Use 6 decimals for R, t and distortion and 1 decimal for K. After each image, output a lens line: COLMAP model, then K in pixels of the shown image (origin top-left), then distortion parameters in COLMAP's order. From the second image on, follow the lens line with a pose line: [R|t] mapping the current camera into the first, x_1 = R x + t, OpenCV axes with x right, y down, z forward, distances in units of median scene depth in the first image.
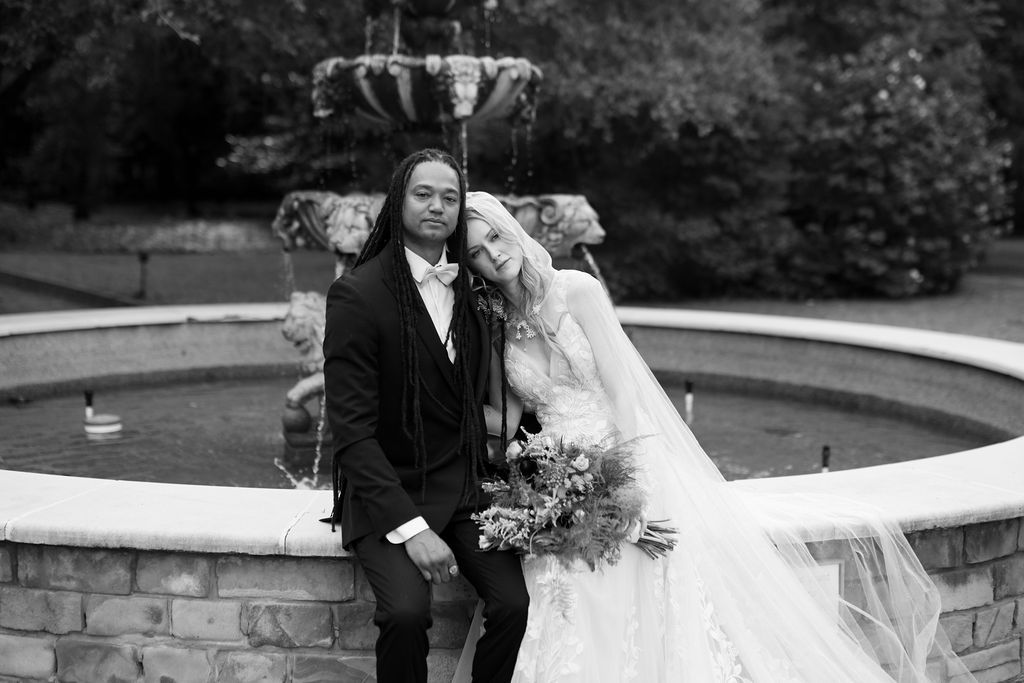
lens RADIAL K [[1449.8, 0, 515.7], [0, 1449.8, 343.6], [0, 0, 1]] dist [0.010747, 0.000000]
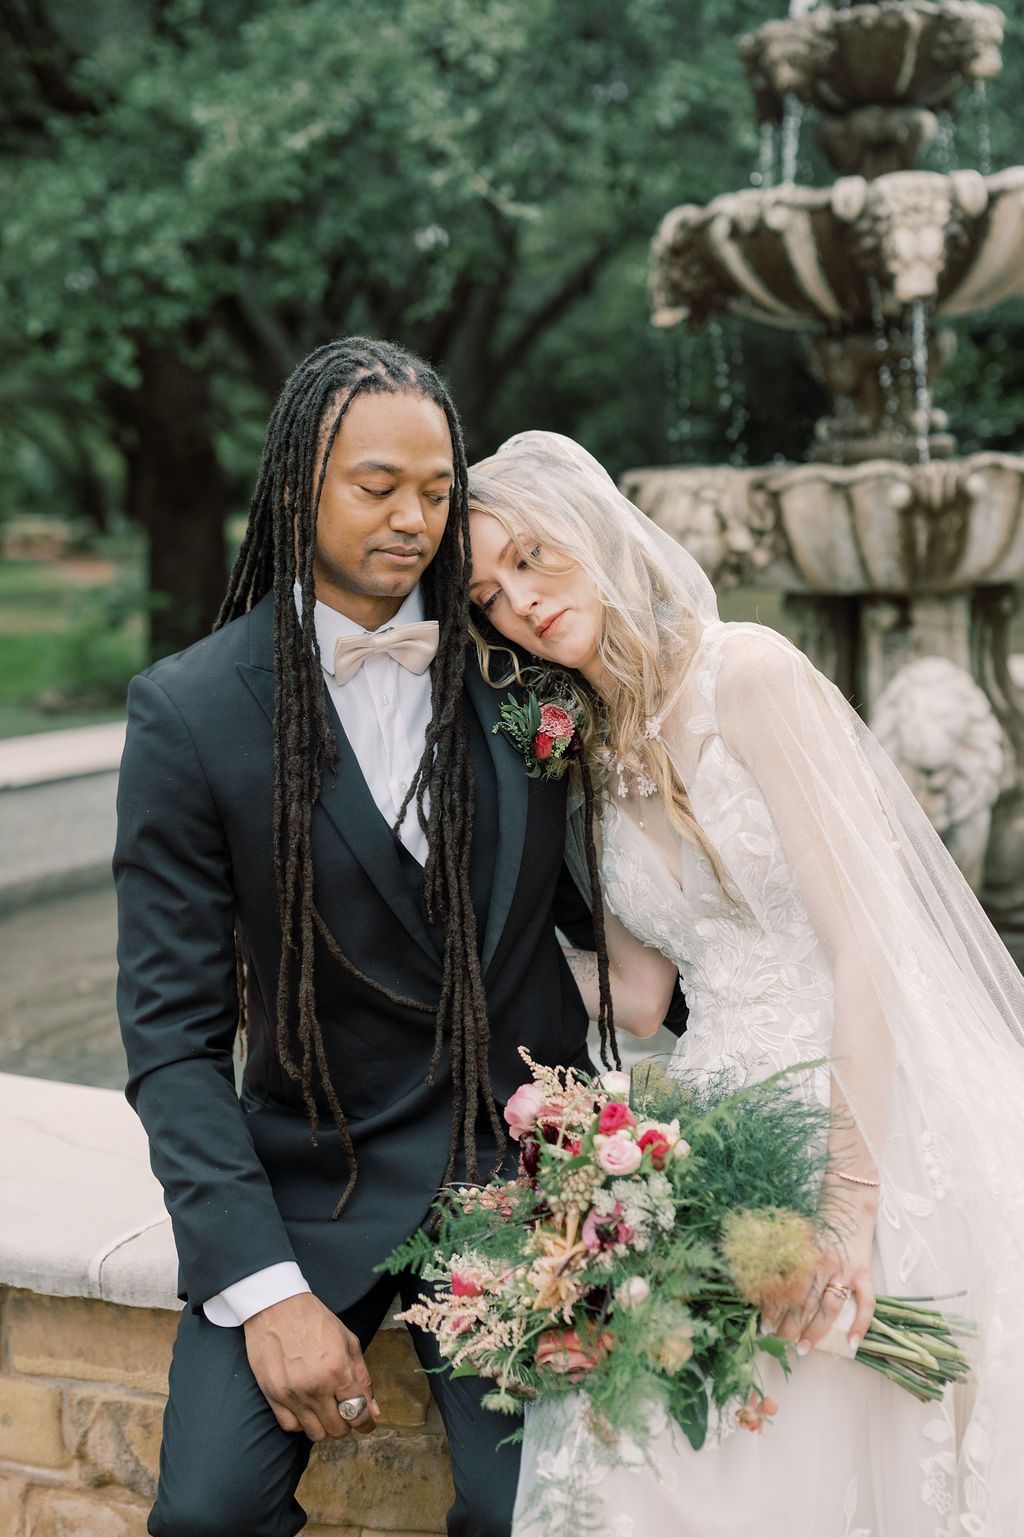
lens RADIAL K [[2176.1, 0, 504.5], [0, 2176.1, 762.8], [0, 0, 1]] dist [0.010747, 0.000000]
pose [[0.923954, -0.017888, -0.382085, 0.203907], [0.028291, 0.999366, 0.021624, -0.027674], [0.381456, -0.030789, 0.923874, 0.430438]]
